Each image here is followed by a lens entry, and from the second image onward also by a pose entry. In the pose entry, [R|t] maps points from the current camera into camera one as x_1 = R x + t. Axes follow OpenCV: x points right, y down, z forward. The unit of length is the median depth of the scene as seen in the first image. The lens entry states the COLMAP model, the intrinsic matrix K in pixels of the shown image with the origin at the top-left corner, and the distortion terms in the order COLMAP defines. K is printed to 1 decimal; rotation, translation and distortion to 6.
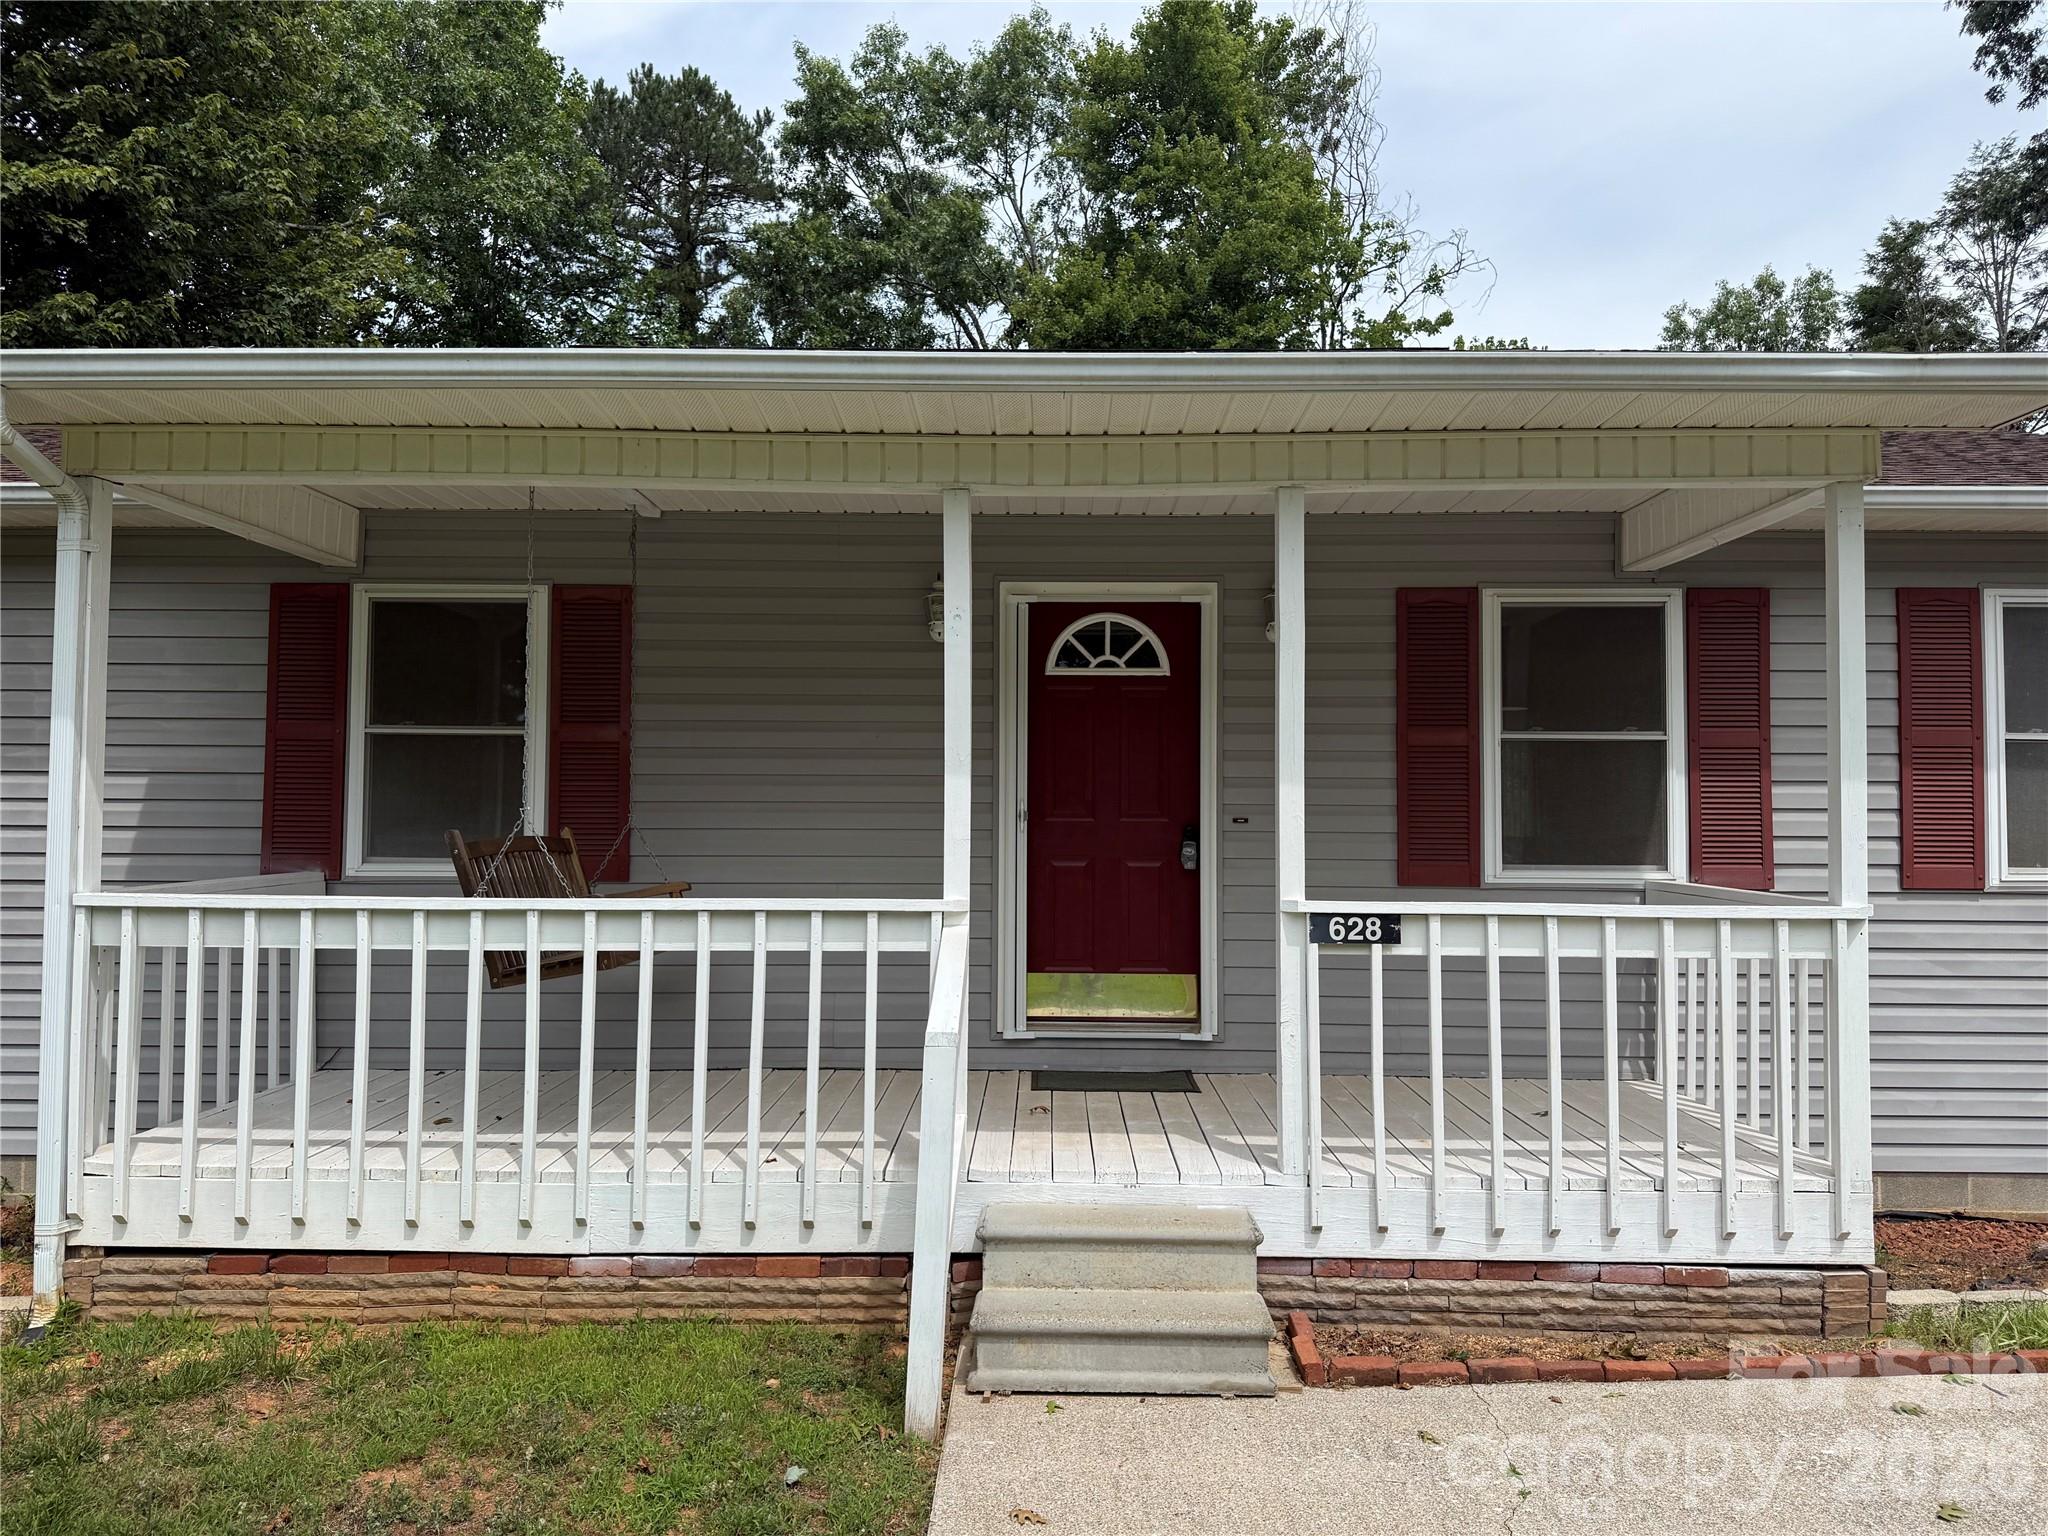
lens RADIAL K [[1445.5, 0, 1024.0], [0, 1445.5, 768.0], [0, 0, 1]] dist [-0.001632, -0.007464]
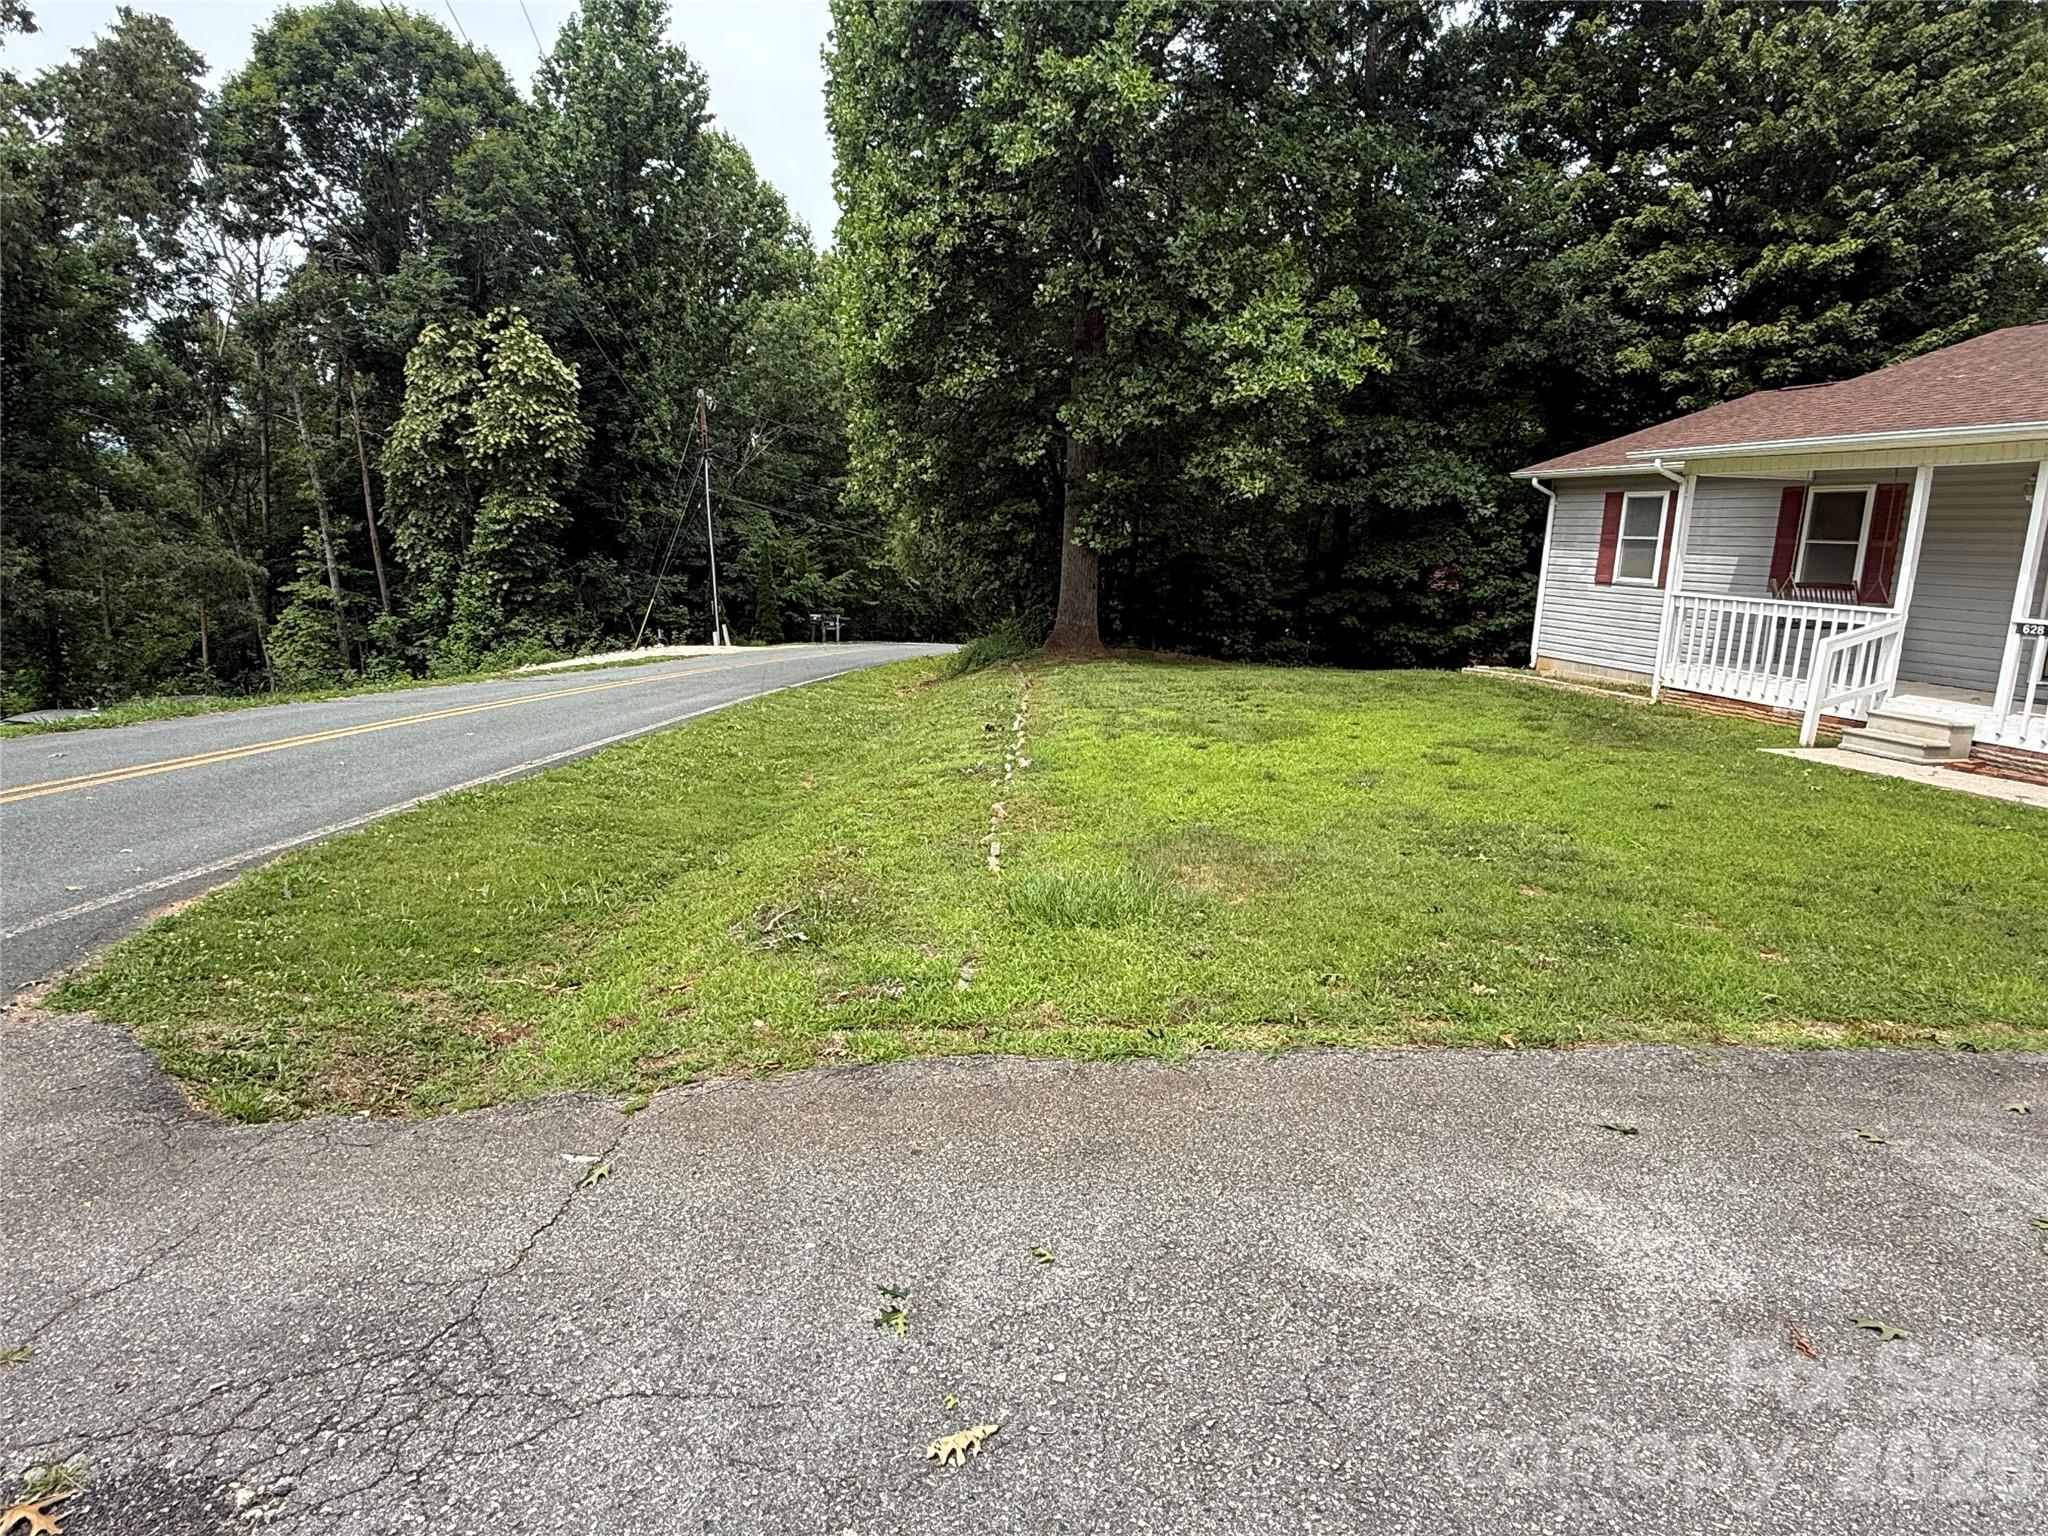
lens RADIAL K [[1198.1, 0, 1024.0], [0, 1198.1, 768.0], [0, 0, 1]] dist [-0.001871, -0.000350]
pose [[0.251205, 0.190414, -0.949020, 1.427429], [0.011190, 0.979822, 0.199556, -0.076109], [0.967869, -0.060749, 0.244005, -1.030538]]
